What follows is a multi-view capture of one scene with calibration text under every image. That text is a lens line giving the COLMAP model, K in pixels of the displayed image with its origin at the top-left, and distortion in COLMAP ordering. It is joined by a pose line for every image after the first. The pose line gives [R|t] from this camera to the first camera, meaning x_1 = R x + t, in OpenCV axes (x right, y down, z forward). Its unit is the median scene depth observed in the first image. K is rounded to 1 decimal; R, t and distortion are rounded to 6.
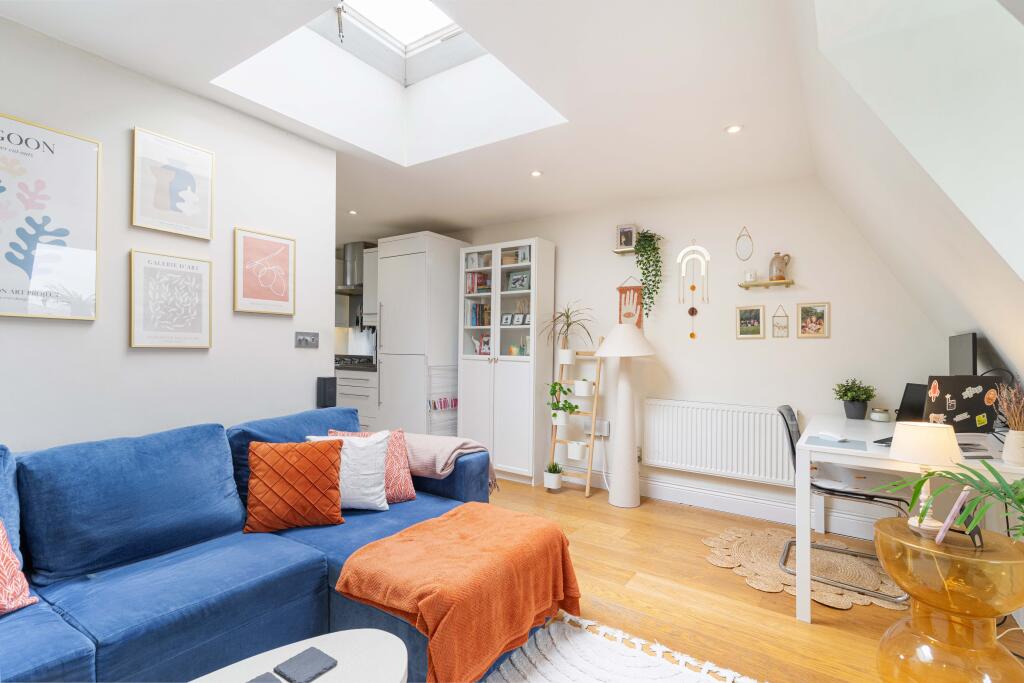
lens RADIAL K [[505.8, 0, 512.0], [0, 505.8, 341.5], [0, 0, 1]] dist [0.001790, 0.000202]
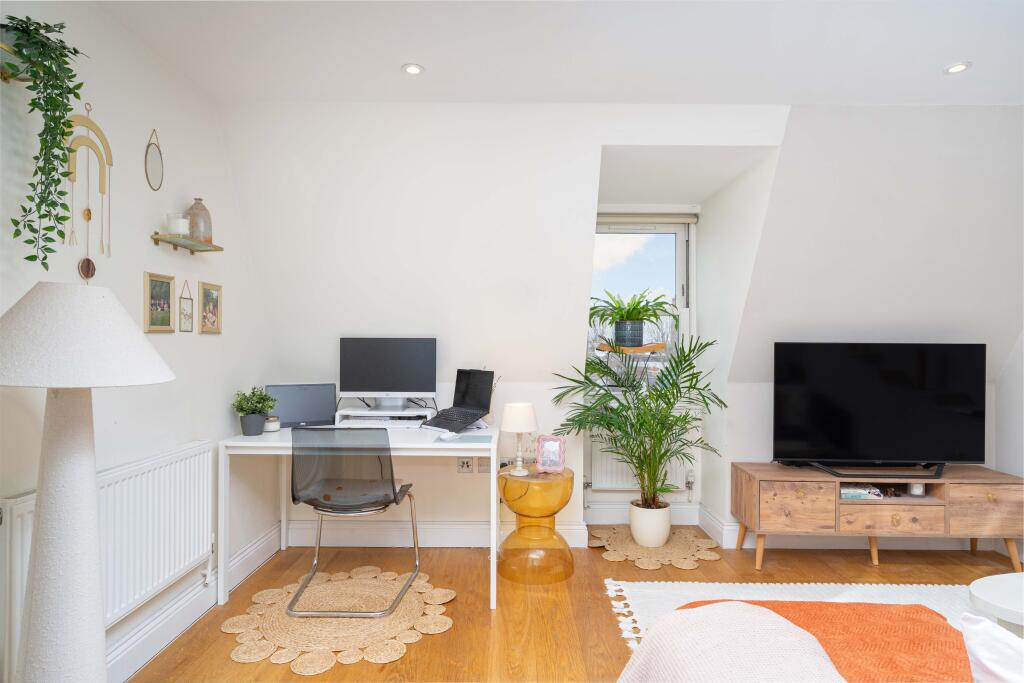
lens RADIAL K [[554.5, 0, 512.0], [0, 554.5, 341.5], [0, 0, 1]] dist [0.001037, 0.000260]
pose [[-0.539405, -0.000220, 0.842046, -0.246714], [-0.010383, 0.999926, -0.006390, 0.003519], [-0.841982, -0.012190, -0.539367, 0.951717]]
